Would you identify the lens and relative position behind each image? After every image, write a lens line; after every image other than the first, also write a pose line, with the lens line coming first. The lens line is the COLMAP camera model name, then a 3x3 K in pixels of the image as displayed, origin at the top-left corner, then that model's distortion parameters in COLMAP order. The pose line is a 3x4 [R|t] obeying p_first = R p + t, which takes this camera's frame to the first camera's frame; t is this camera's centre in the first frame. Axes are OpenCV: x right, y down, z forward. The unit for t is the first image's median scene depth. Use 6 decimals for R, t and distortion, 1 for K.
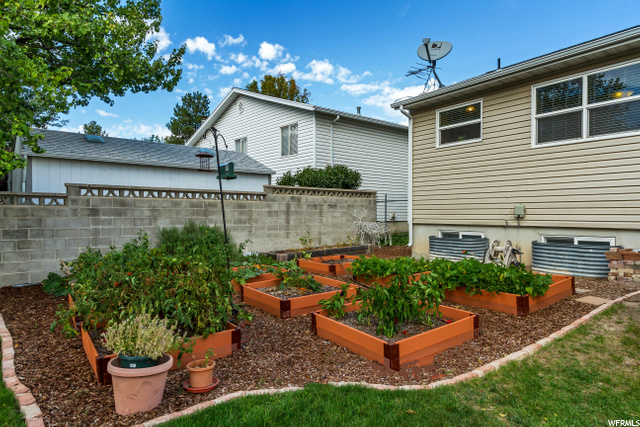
lens RADIAL K [[348.0, 0, 323.6], [0, 348.0, 217.5], [0, 0, 1]] dist [0.005154, -0.000159]
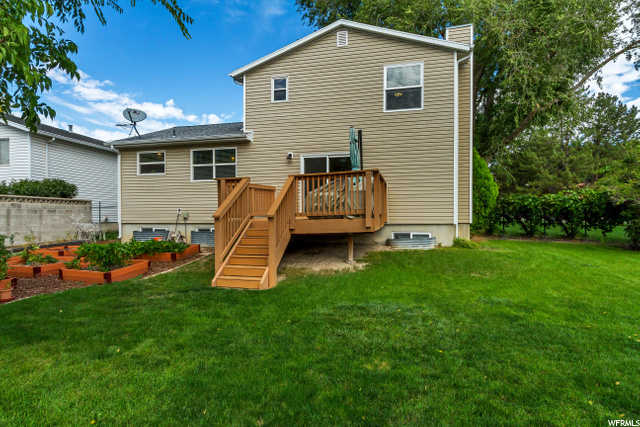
lens RADIAL K [[348.0, 0, 323.6], [0, 348.0, 217.5], [0, 0, 1]] dist [0.005154, -0.000159]
pose [[0.725964, -0.007501, 0.687691, -0.152227], [0.010937, 0.999940, -0.000639, 0.002690], [-0.687645, 0.007985, 0.726003, -0.722933]]
